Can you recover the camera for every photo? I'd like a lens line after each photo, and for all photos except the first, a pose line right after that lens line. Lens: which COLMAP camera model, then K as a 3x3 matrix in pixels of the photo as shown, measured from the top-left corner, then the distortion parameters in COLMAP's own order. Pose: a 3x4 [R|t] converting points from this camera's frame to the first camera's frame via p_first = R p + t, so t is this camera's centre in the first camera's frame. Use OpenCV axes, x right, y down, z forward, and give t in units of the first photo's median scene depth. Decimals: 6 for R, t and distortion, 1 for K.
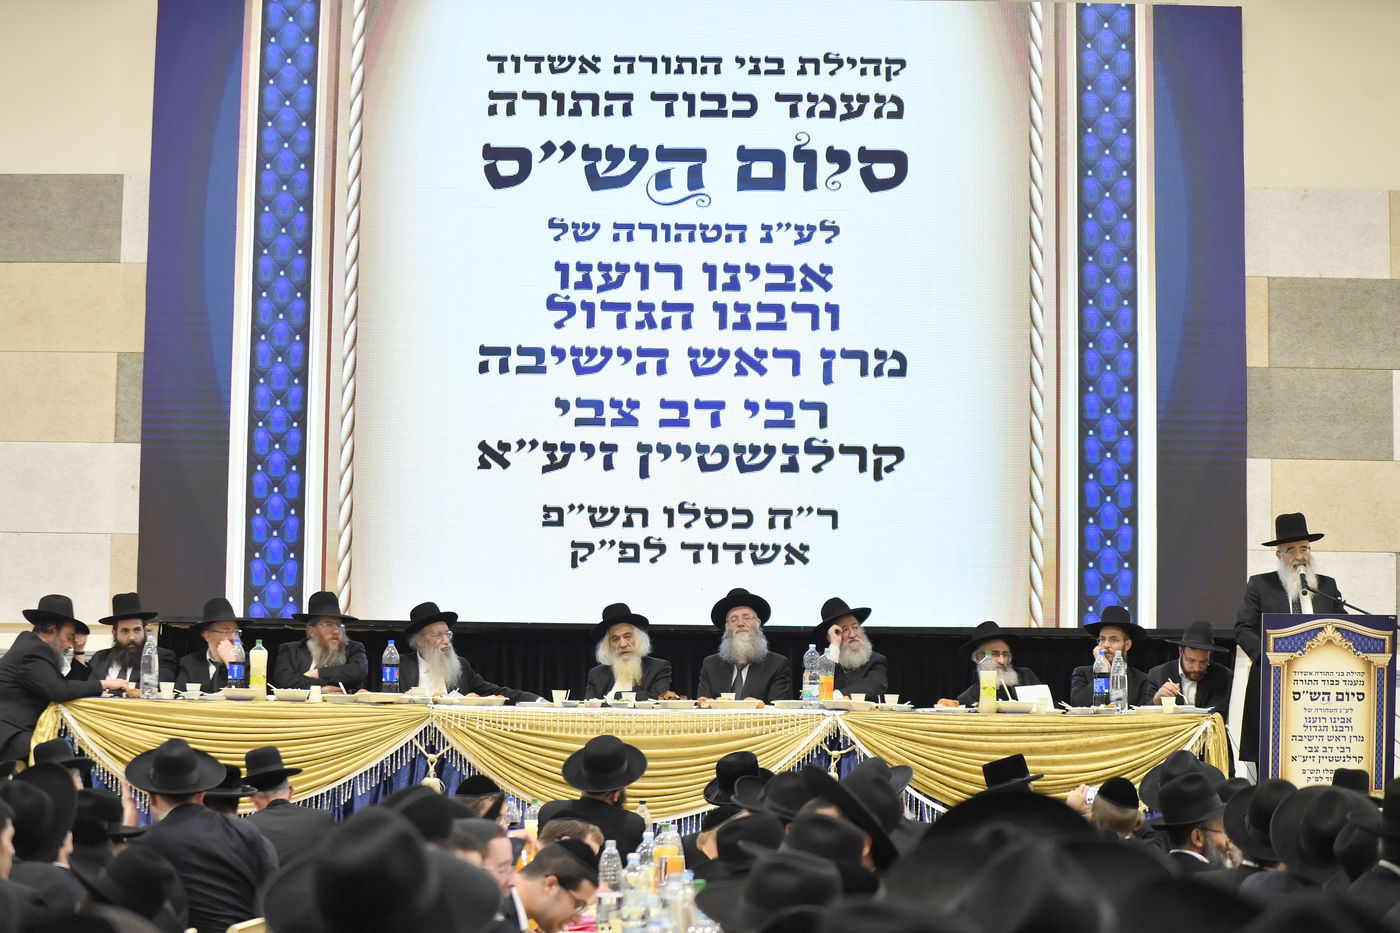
lens RADIAL K [[2819.1, 0, 699.0], [0, 2819.1, 493.6], [0, 0, 1]] dist [-0.293016, 0.561090]
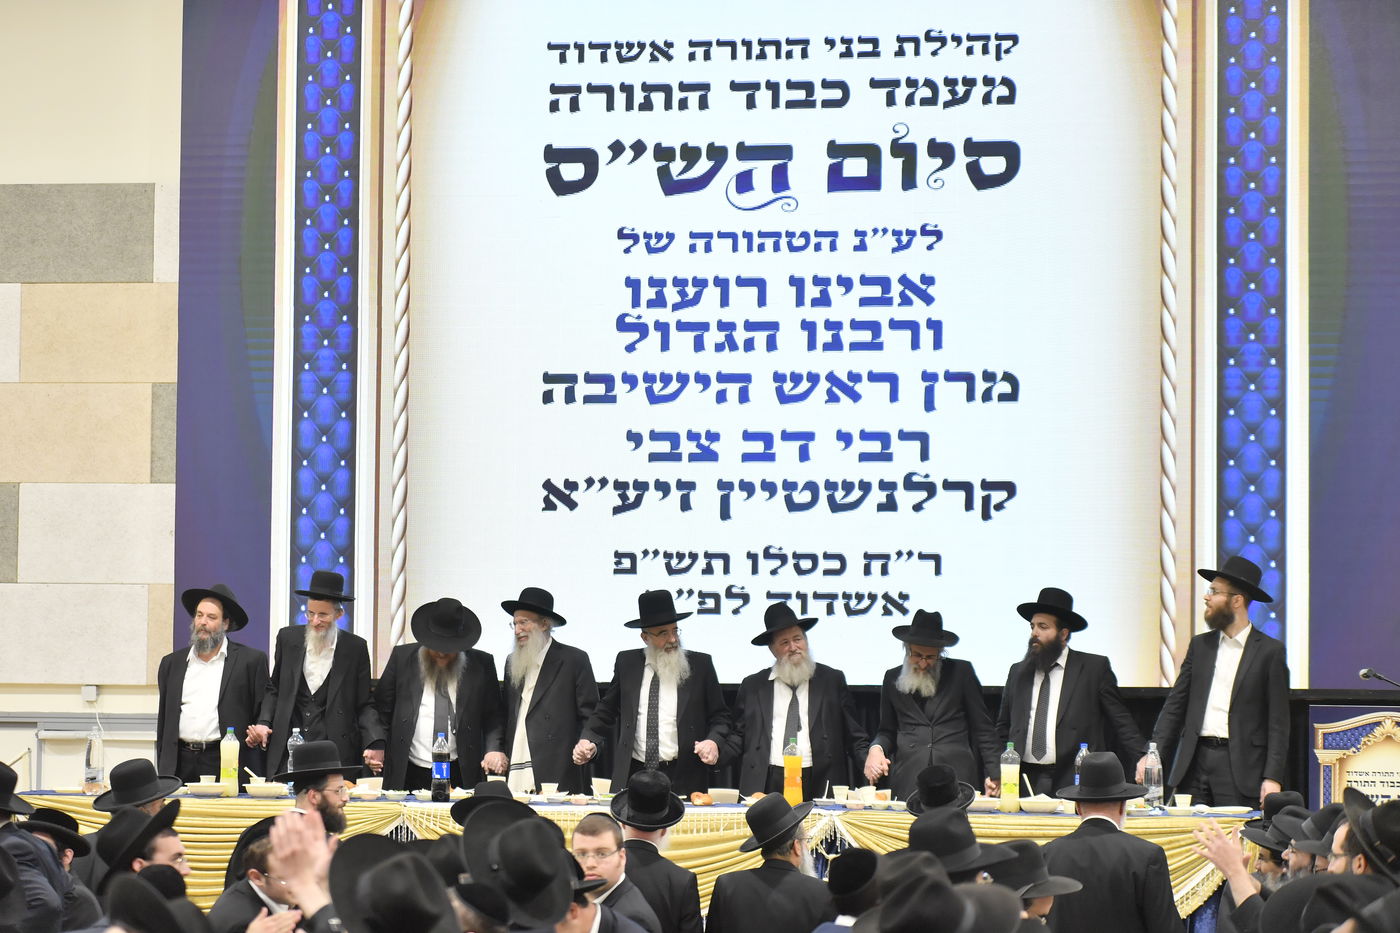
lens RADIAL K [[3588.7, 0, 700.0], [0, 3588.7, 466.5], [0, 0, 1]] dist [-0.021407, 0.584685]
pose [[0.987810, -0.011454, -0.155241, 0.148535], [0.015732, 0.999529, 0.026357, -0.052086], [0.154866, -0.028478, 0.987525, -0.122858]]
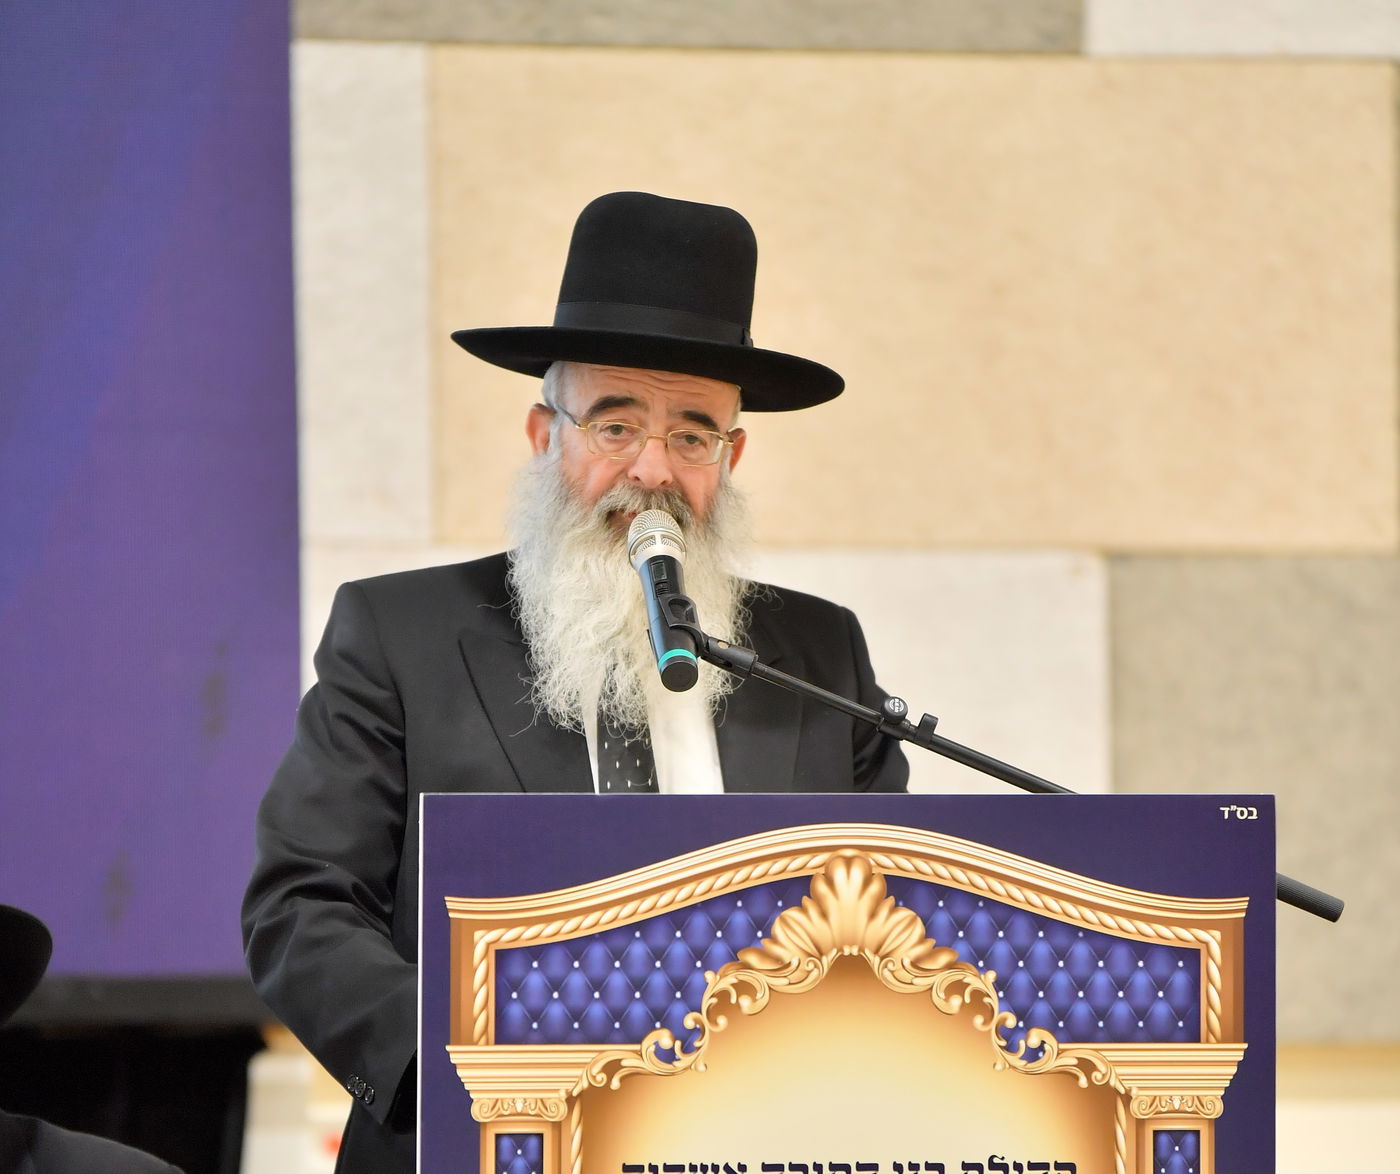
lens RADIAL K [[9978.5, 0, 700.0], [0, 9978.5, 587.0], [0, 0, 1]] dist [1.083135, 11.300256]
pose [[0.971138, -0.011140, 0.238256, 0.066372], [0.010336, 0.999936, 0.004624, 0.022801], [-0.238292, -0.002028, 0.971191, 0.356830]]
